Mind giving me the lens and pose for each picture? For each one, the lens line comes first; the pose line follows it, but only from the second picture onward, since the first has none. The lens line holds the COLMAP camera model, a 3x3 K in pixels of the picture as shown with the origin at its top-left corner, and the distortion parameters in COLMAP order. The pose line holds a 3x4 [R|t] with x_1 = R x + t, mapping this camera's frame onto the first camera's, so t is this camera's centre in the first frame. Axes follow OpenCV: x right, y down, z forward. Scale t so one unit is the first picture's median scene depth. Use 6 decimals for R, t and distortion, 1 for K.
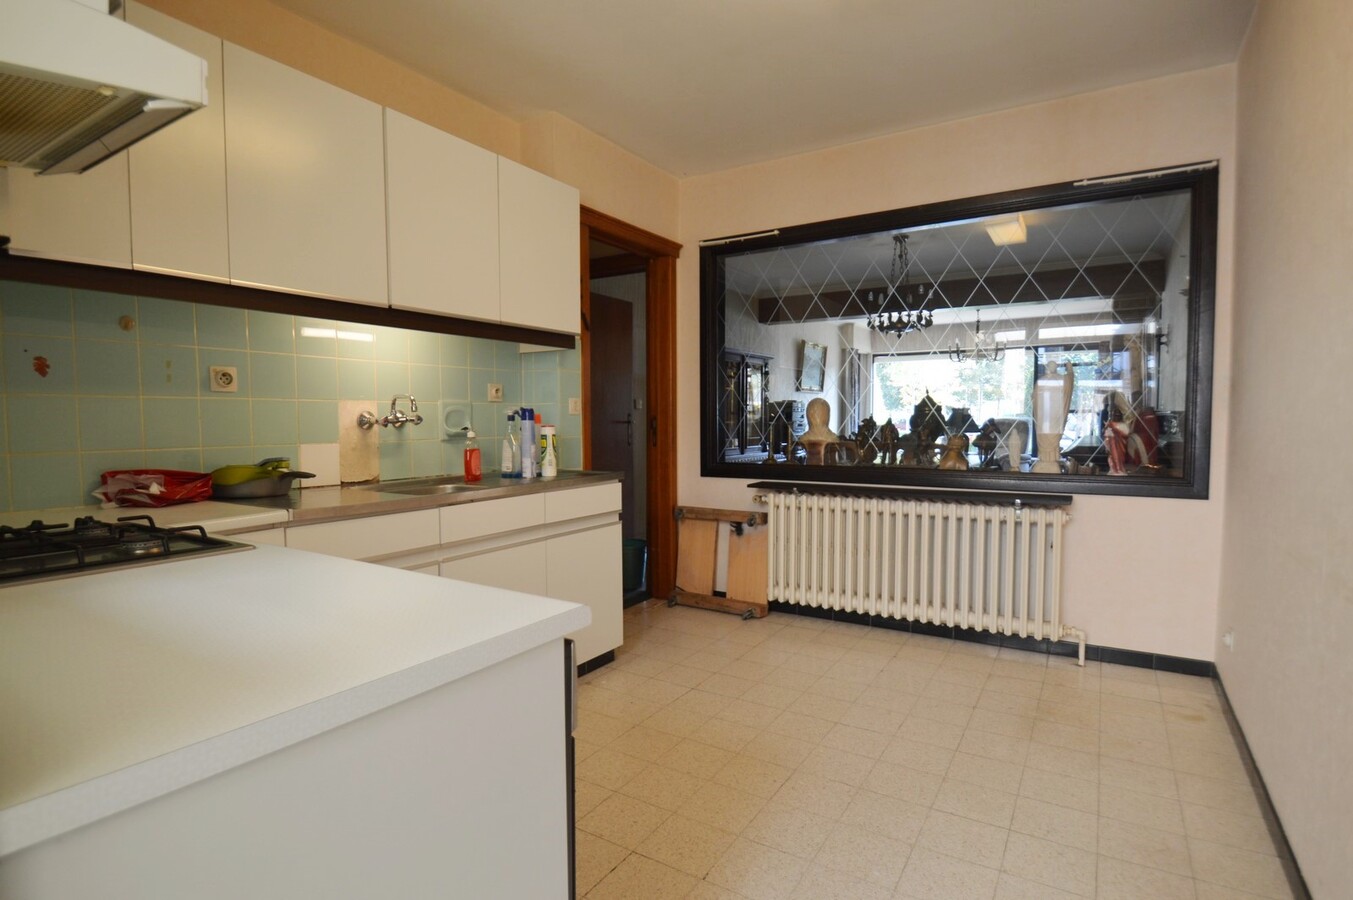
lens RADIAL K [[692.5, 0, 667.2], [0, 692.5, 447.2], [0, 0, 1]] dist [0.001507, 0.001476]
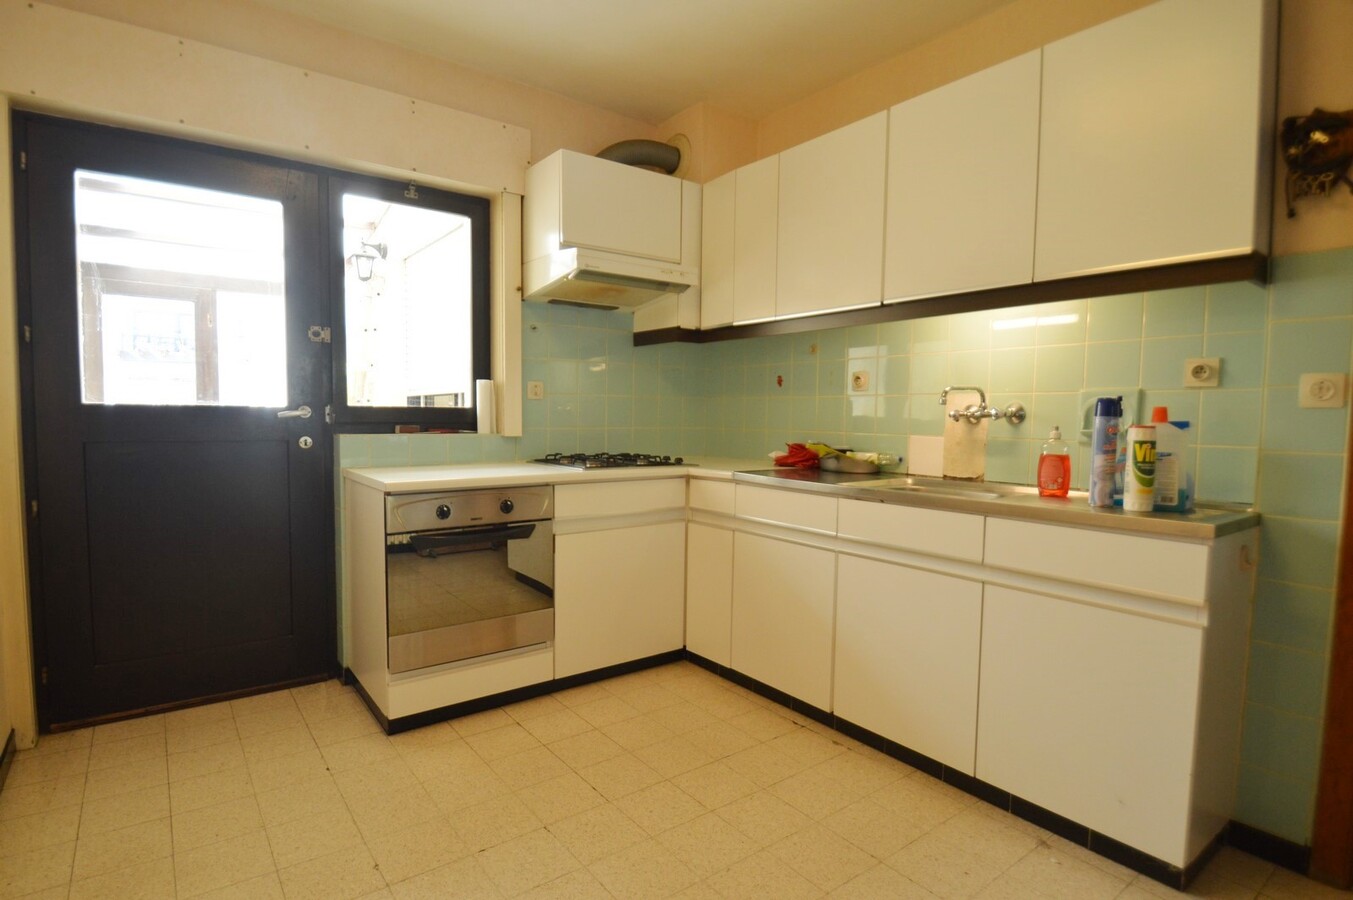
lens RADIAL K [[692.5, 0, 667.9], [0, 692.5, 456.5], [0, 0, 1]] dist [0.001507, 0.001476]
pose [[-0.354107, 0.065626, -0.932900, 0.623494], [-0.045265, 0.995163, 0.087188, -0.046813], [0.934109, 0.073102, -0.349423, 0.975154]]
